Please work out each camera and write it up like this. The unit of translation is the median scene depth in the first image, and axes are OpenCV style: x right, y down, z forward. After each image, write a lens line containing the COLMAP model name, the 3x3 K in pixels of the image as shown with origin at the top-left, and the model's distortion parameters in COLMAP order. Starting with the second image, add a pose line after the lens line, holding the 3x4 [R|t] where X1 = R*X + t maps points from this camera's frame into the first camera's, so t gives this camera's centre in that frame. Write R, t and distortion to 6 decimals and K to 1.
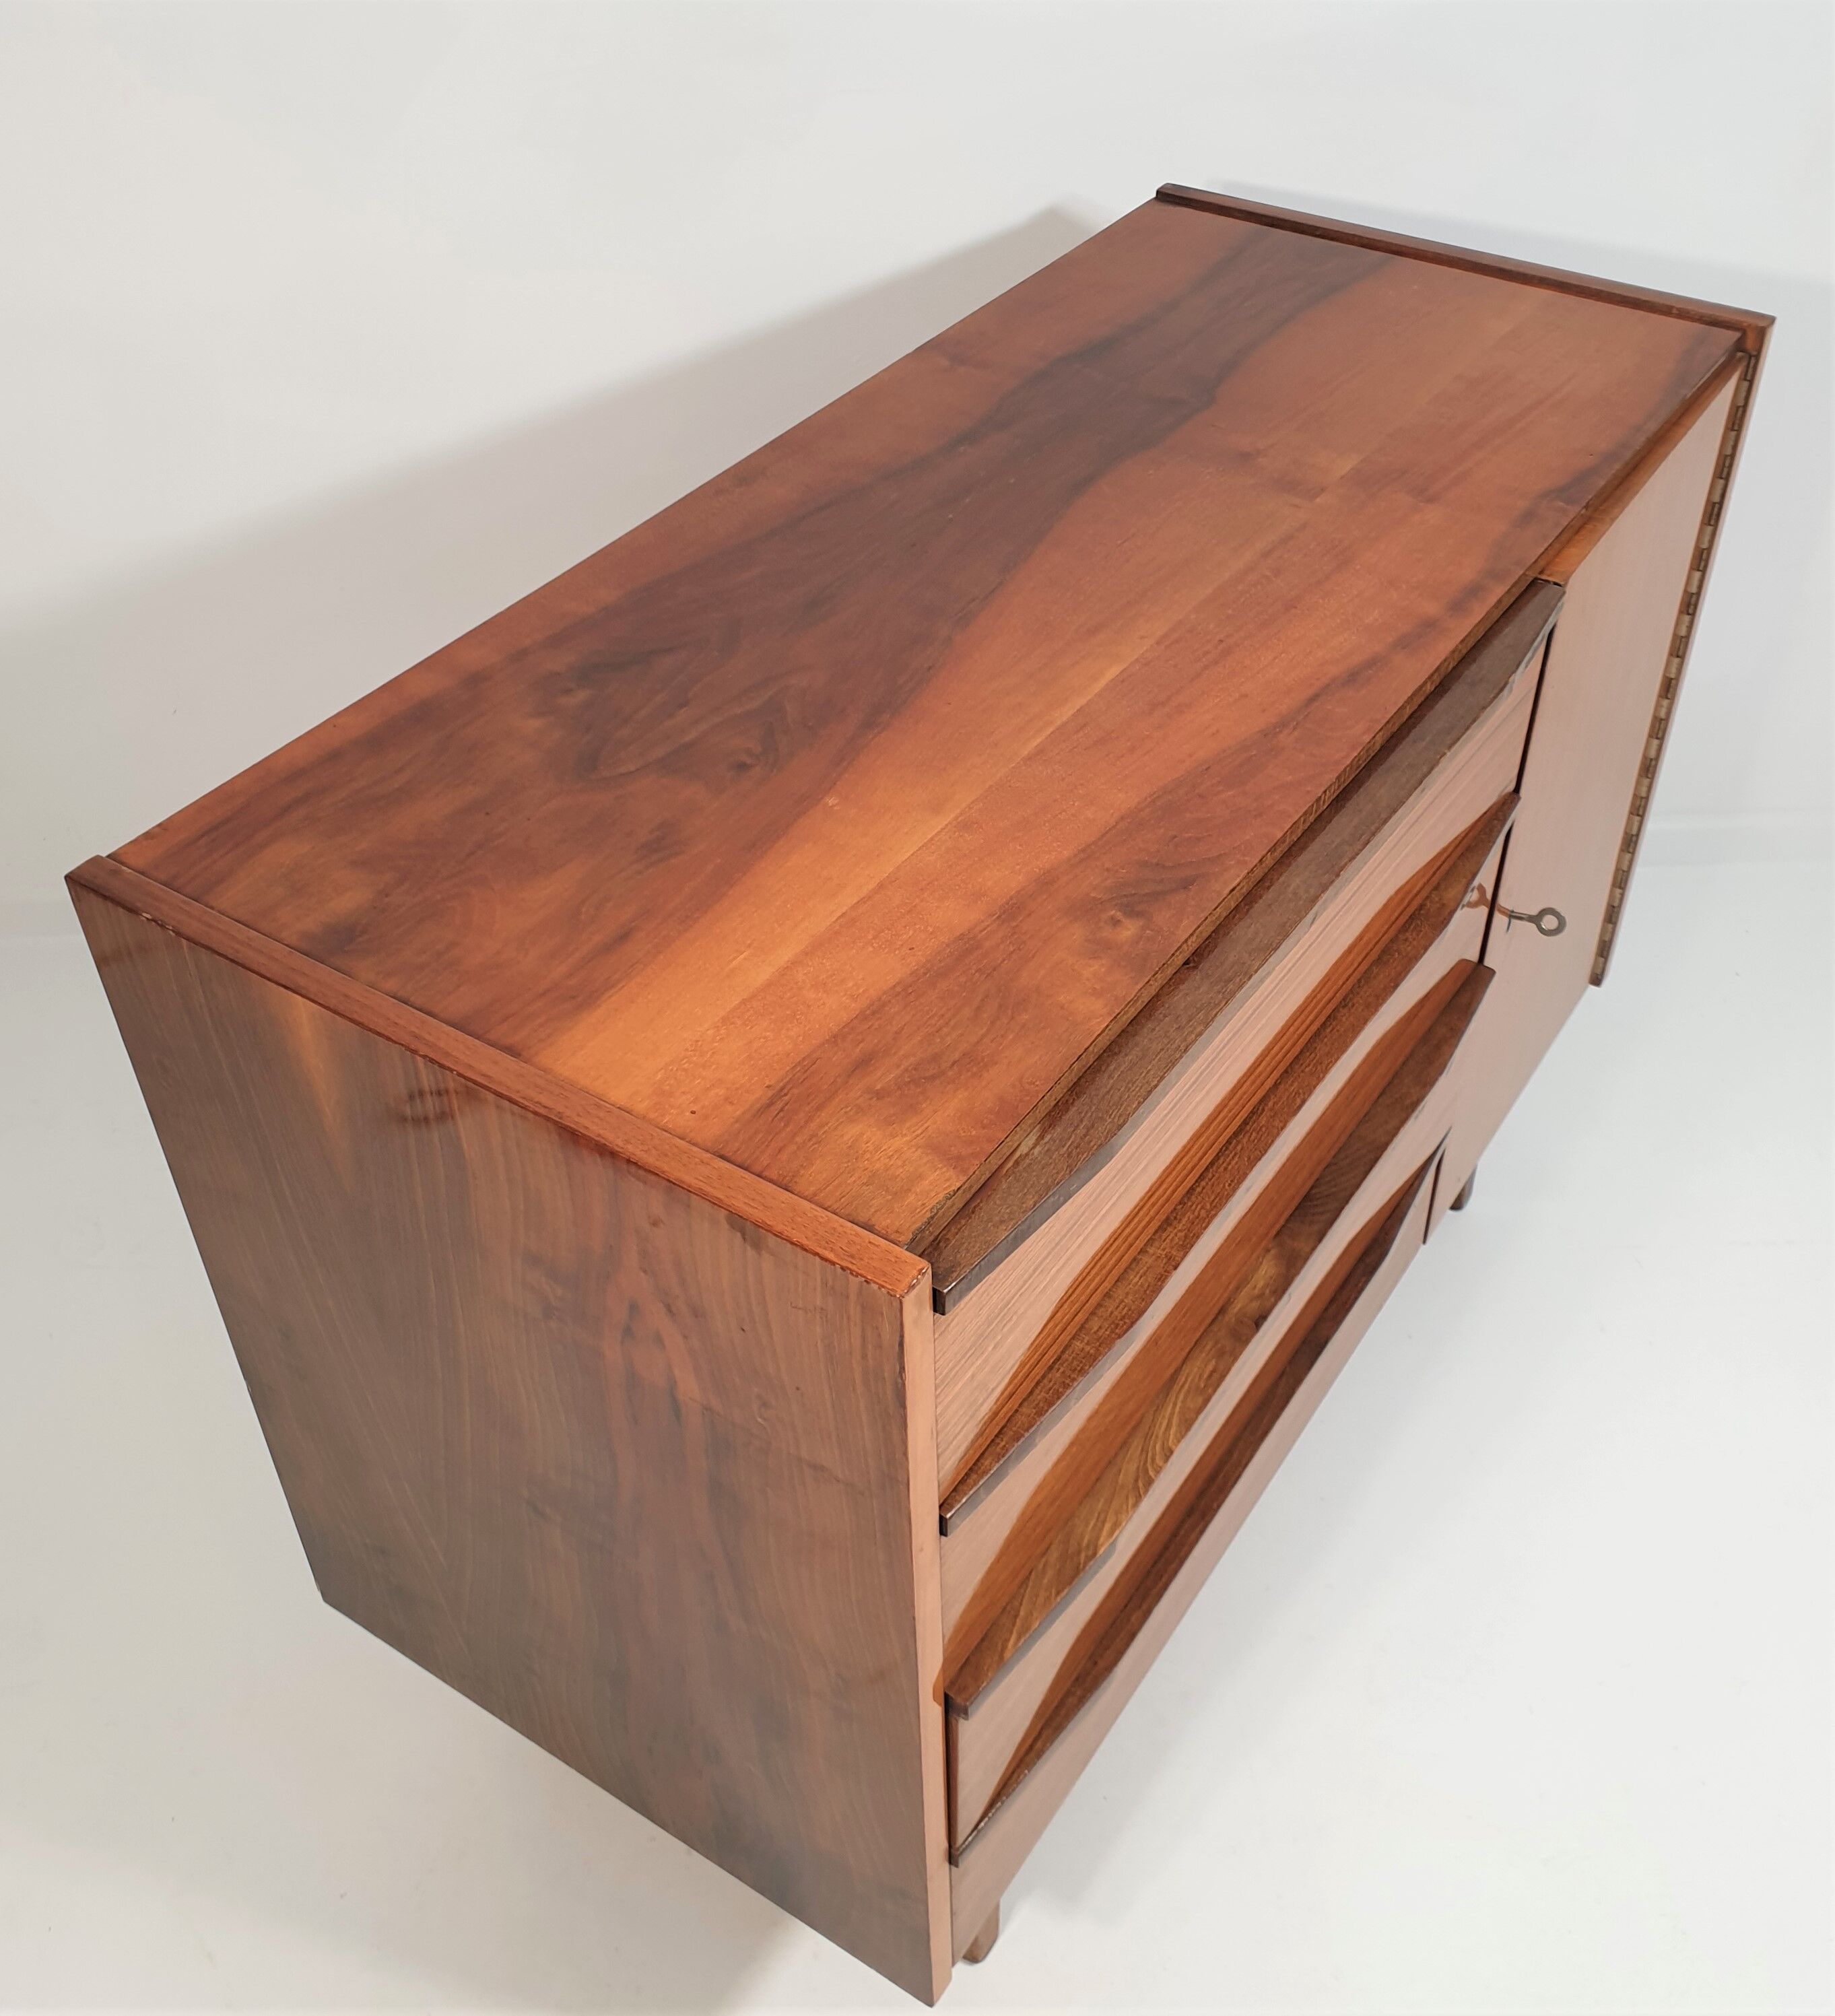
lens RADIAL K [[1980.2, 0, 937.5], [0, 1980.2, 1018.4], [0, 0, 1]] dist [0.037282, 0.000000]
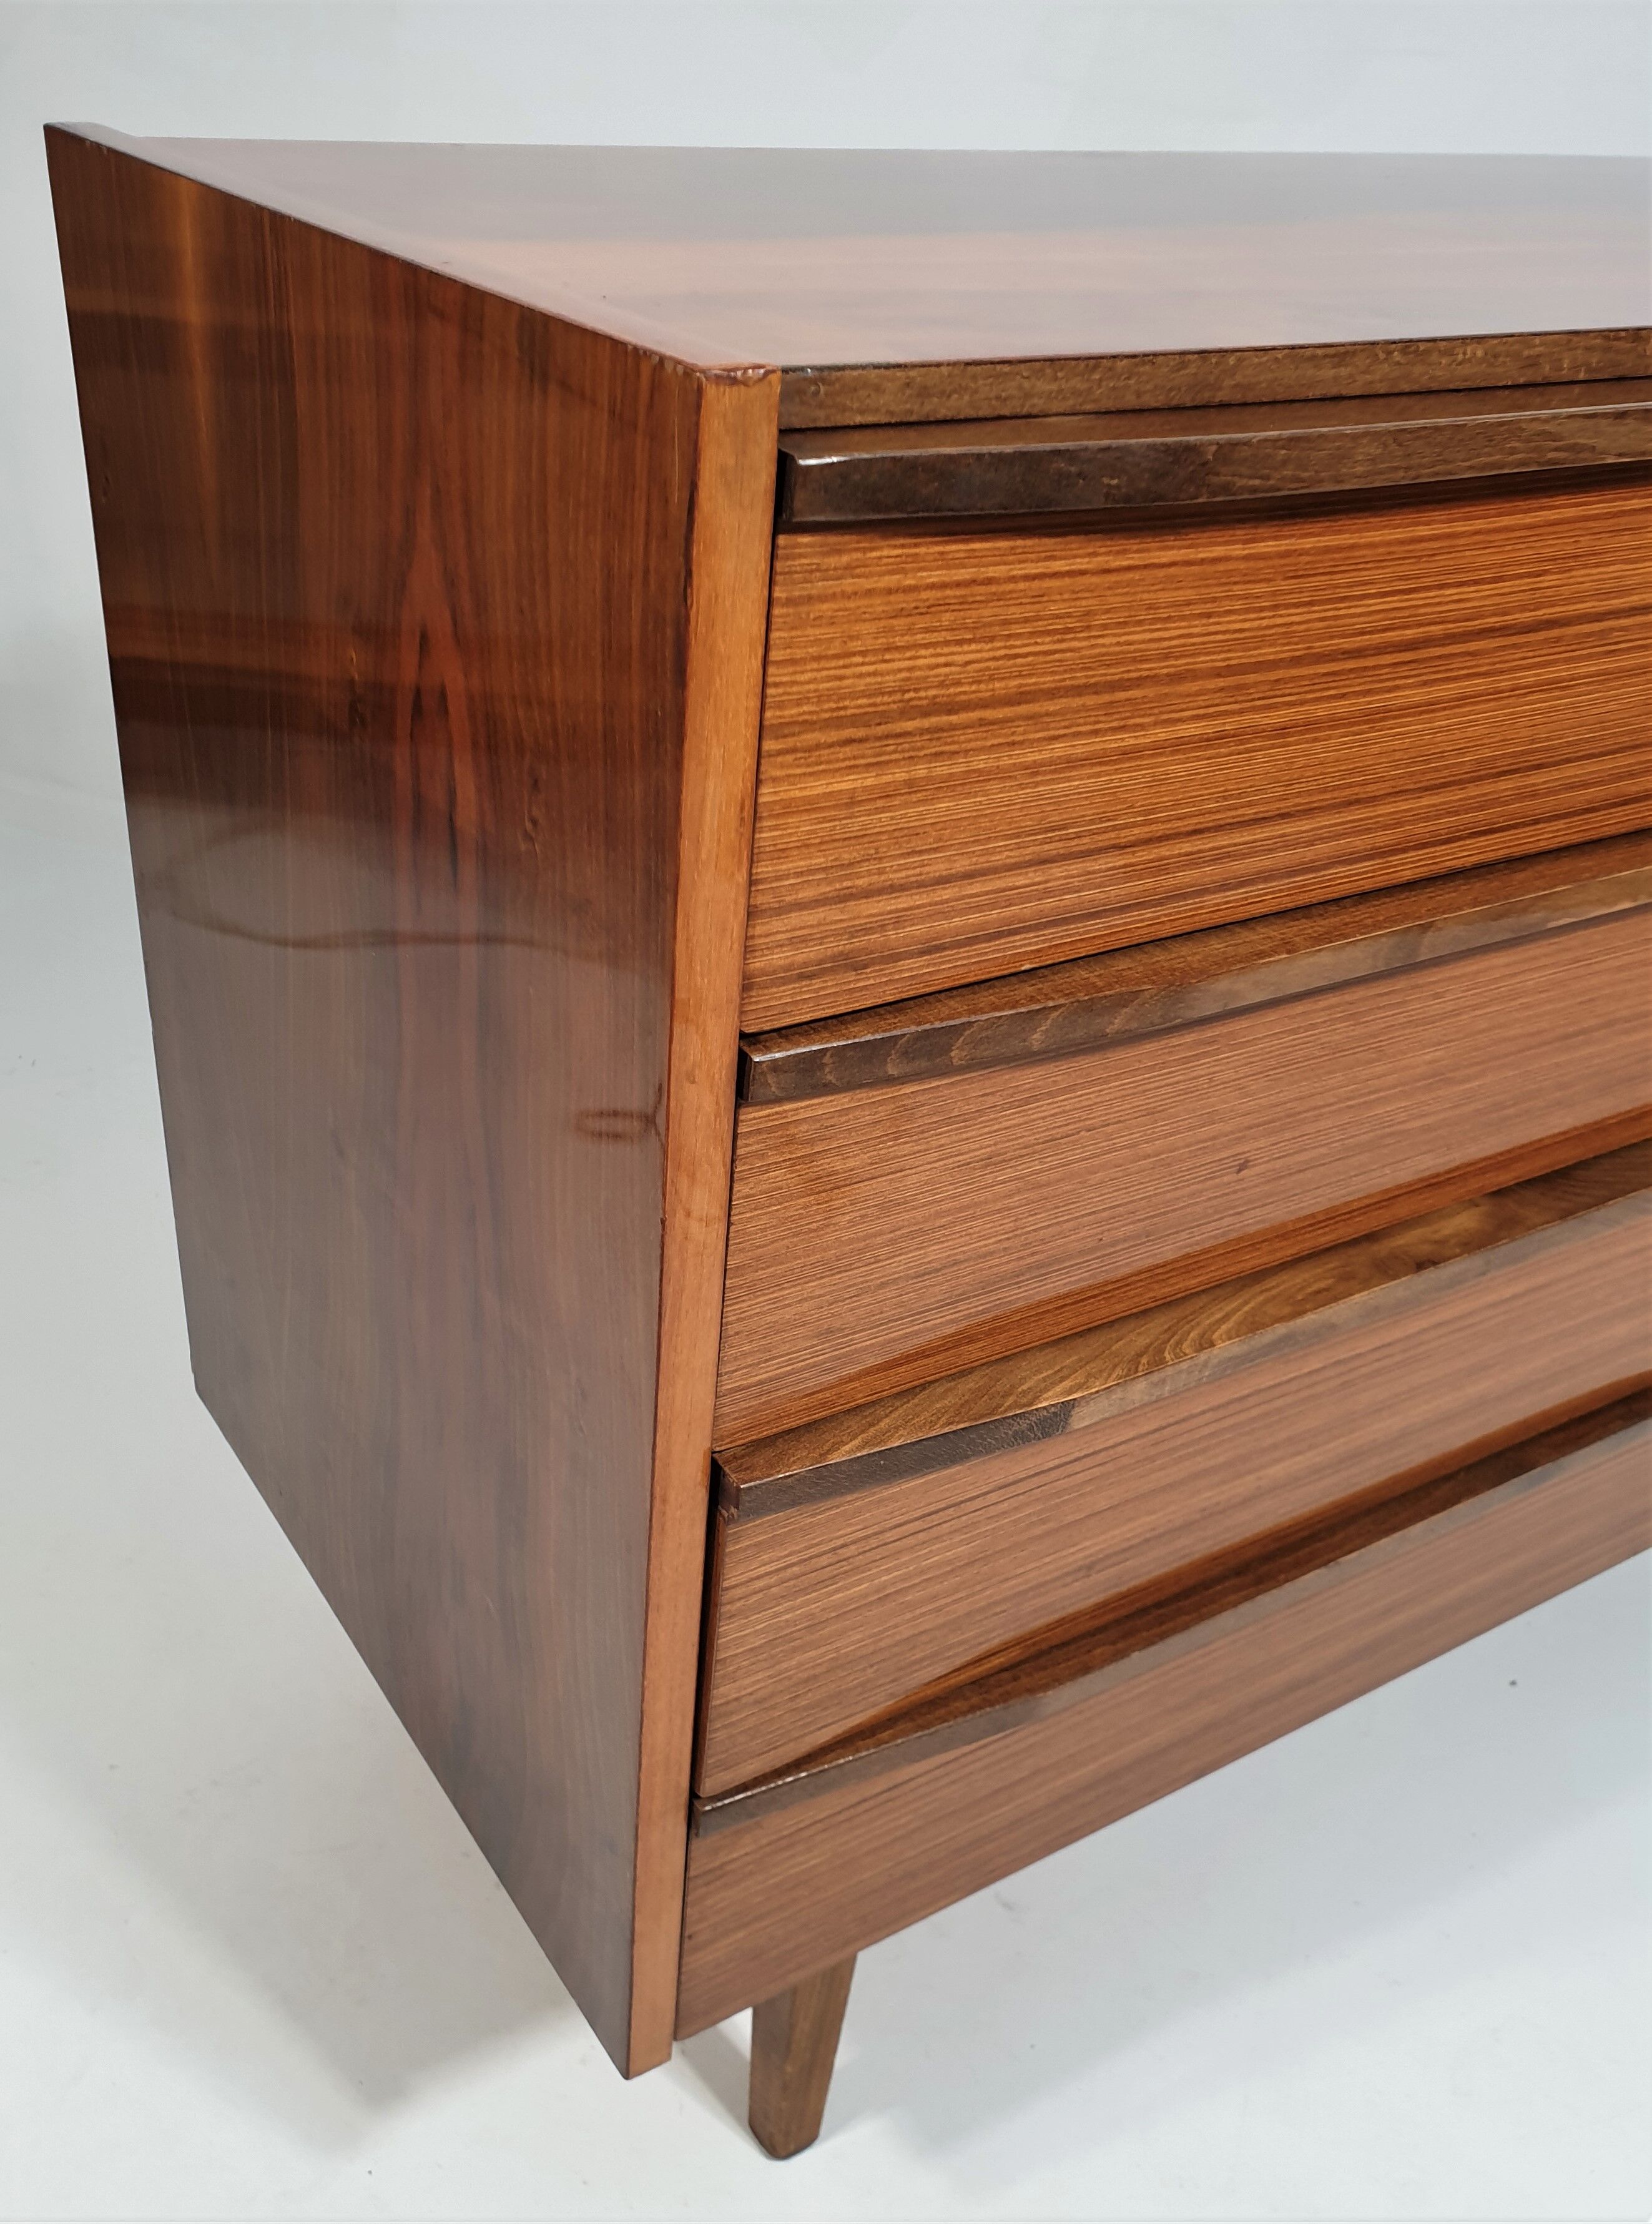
lens RADIAL K [[1906.7, 0, 734.4], [0, 1906.7, 1279.0], [0, 0, 1]] dist [-0.009121, 0.033469]
pose [[0.906883, 0.288105, -0.307504, 0.184506], [-0.324490, 0.943034, -0.073435, 0.336266], [0.268830, 0.166379, 0.948709, 0.430910]]
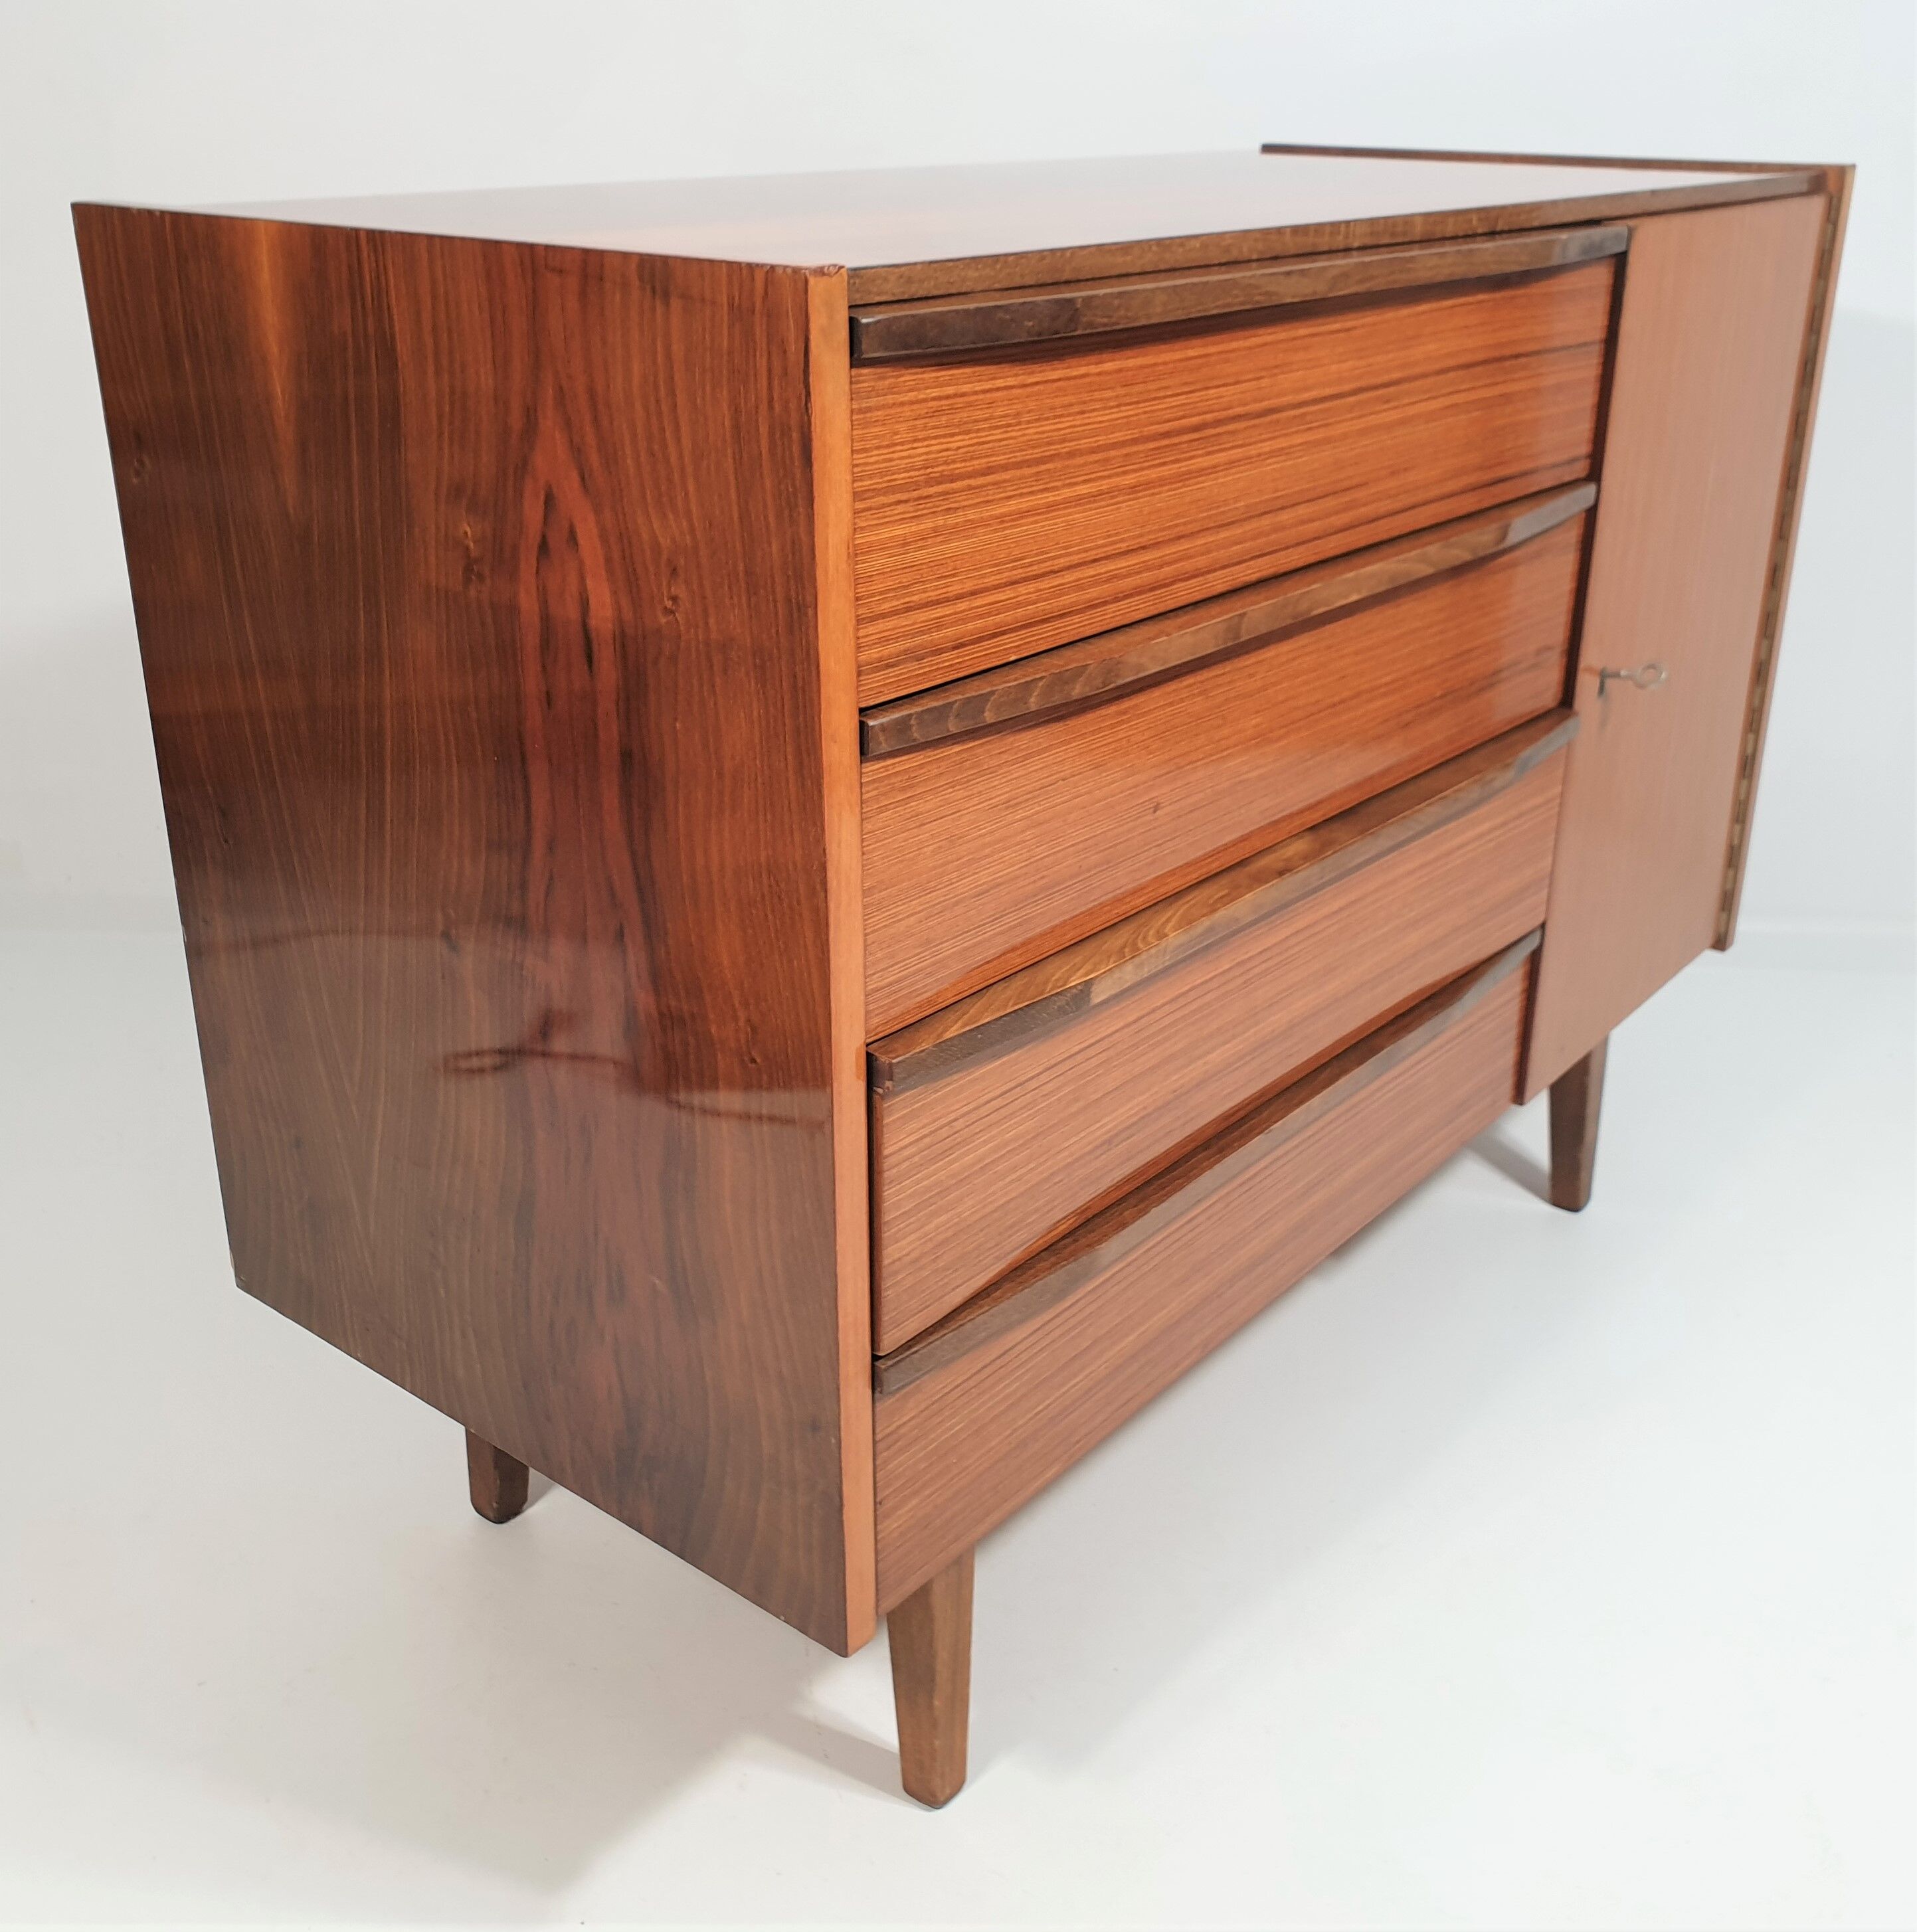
lens RADIAL K [[1985.1, 0, 954.1], [0, 1985.1, 953.3], [0, 0, 1]] dist [0.043708, 0.000000]
pose [[0.994702, 0.052291, -0.088507, 0.117375], [-0.076524, 0.951543, -0.297844, 0.566503], [0.068643, 0.303039, 0.950503, 0.187756]]
